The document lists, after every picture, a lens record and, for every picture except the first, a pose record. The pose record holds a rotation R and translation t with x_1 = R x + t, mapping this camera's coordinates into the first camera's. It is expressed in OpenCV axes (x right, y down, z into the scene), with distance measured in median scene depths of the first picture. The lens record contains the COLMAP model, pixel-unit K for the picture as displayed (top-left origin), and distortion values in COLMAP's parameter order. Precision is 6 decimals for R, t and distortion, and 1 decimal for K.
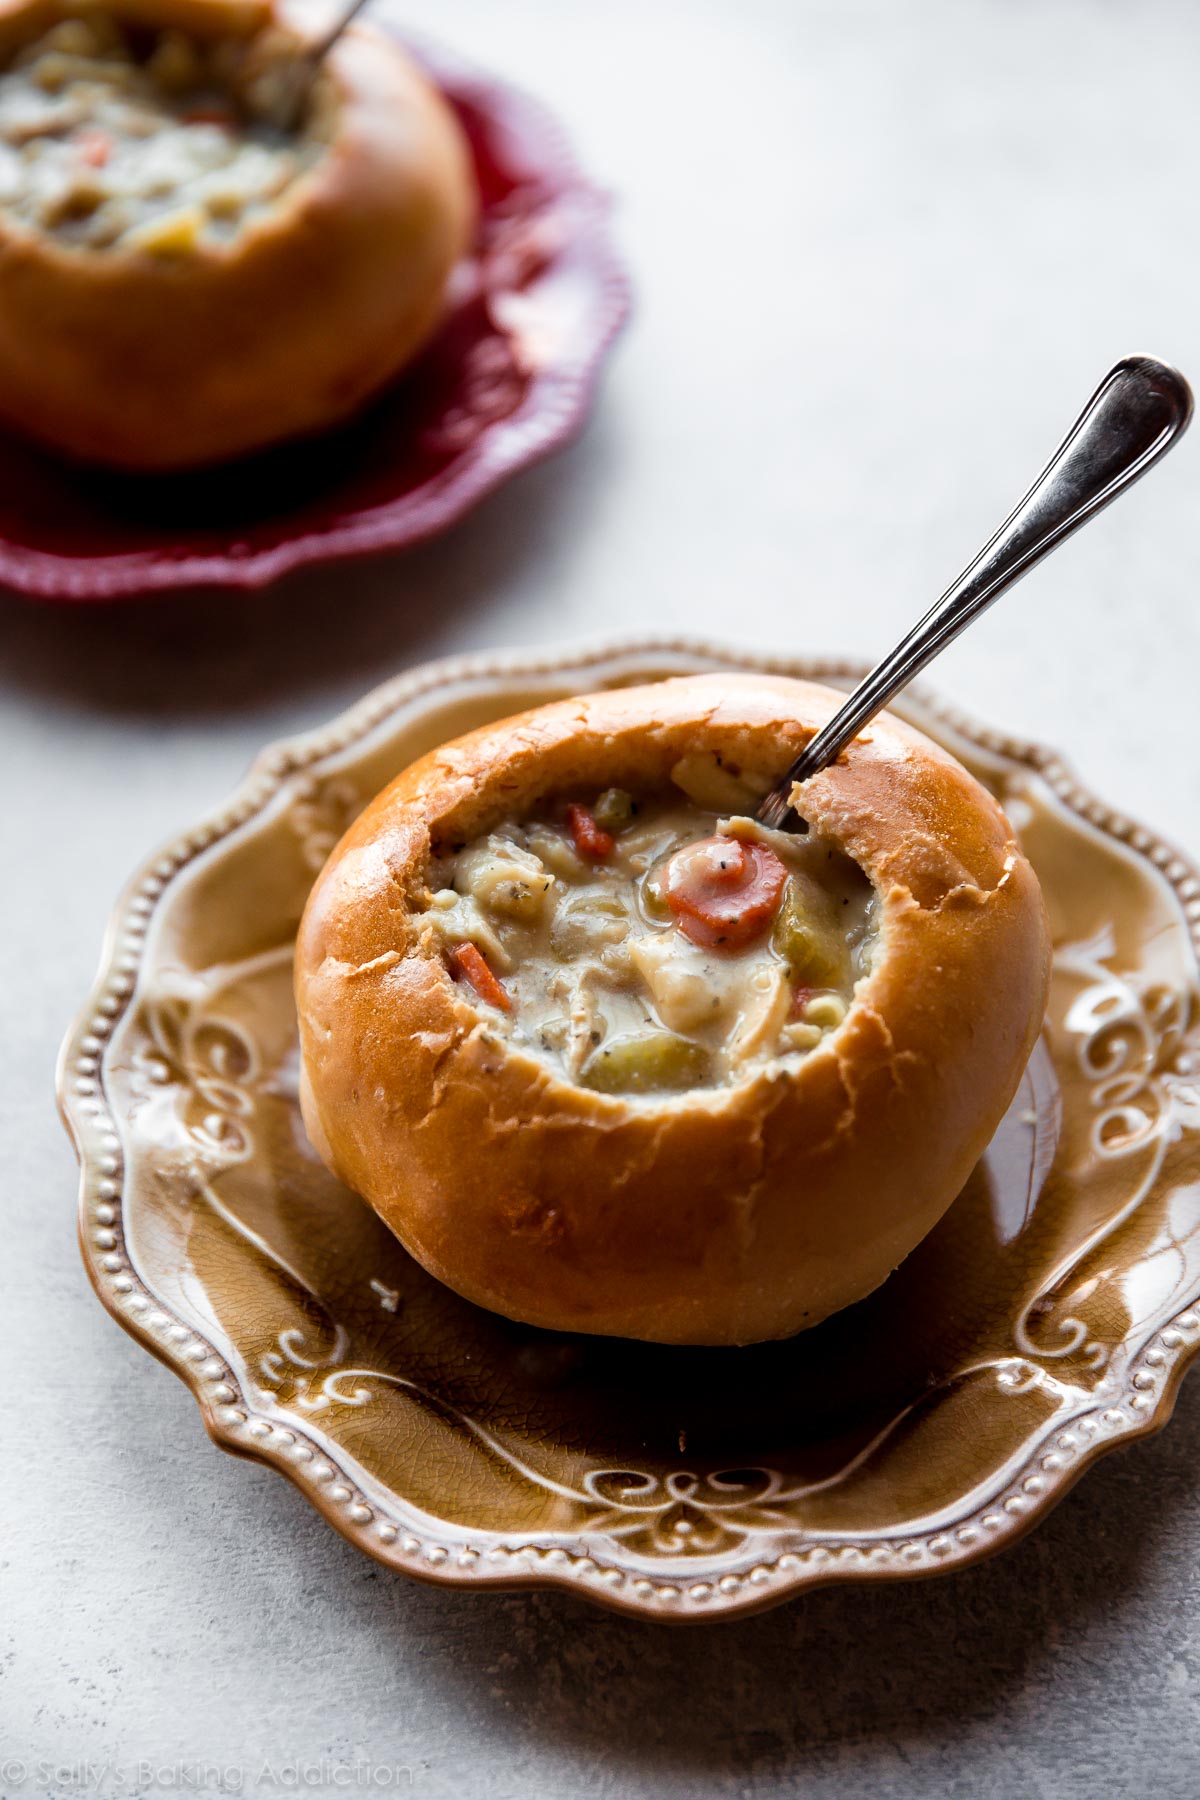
lens RADIAL K [[3773.6, 0, 584.7], [0, 3773.6, 899.0], [0, 0, 1]] dist [0.602124, 0.000000]
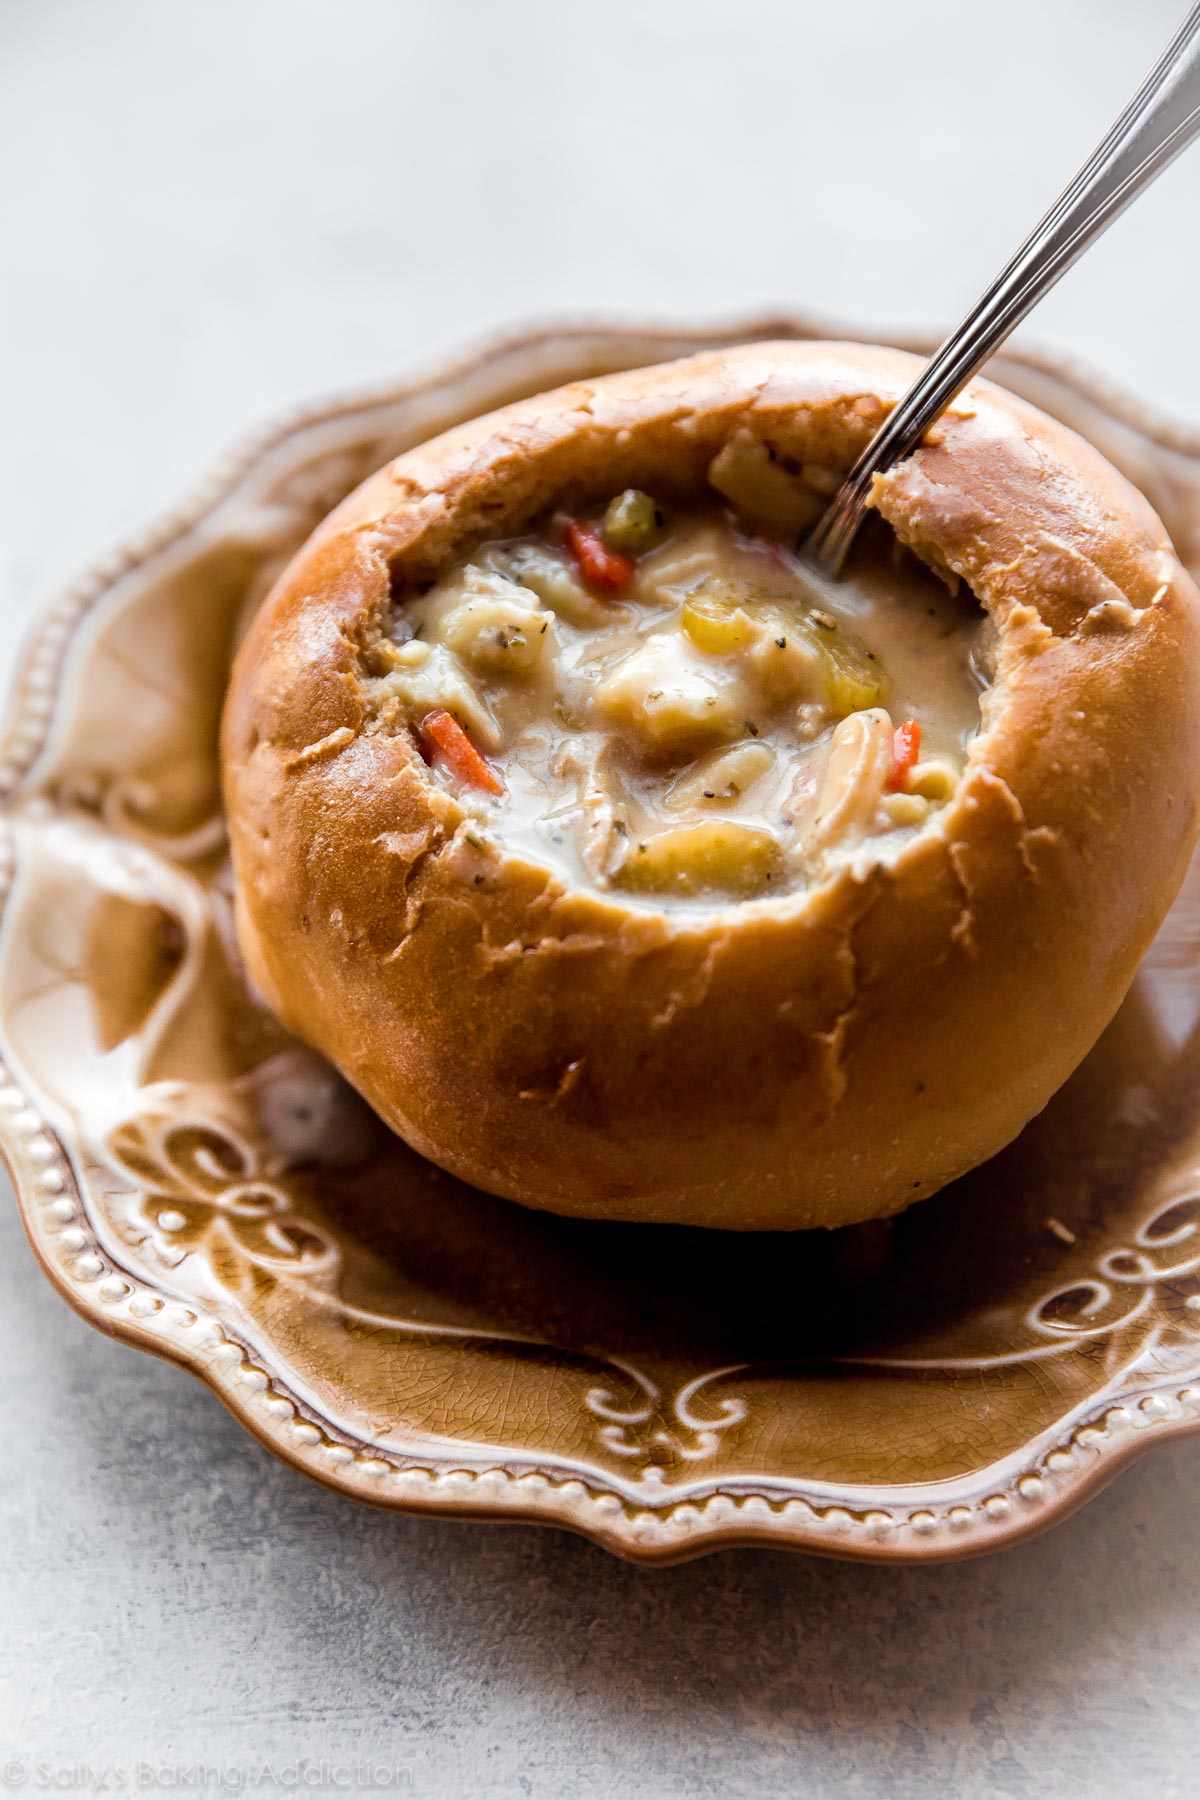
lens RADIAL K [[3773.6, 0, 585.8], [0, 3773.6, 916.7], [0, 0, 1]] dist [0.602124, 0.000000]
pose [[0.998964, -0.044581, -0.009145, 0.002018], [0.044956, 0.997928, 0.046030, 0.018815], [0.007074, -0.046393, 0.998898, 0.251389]]
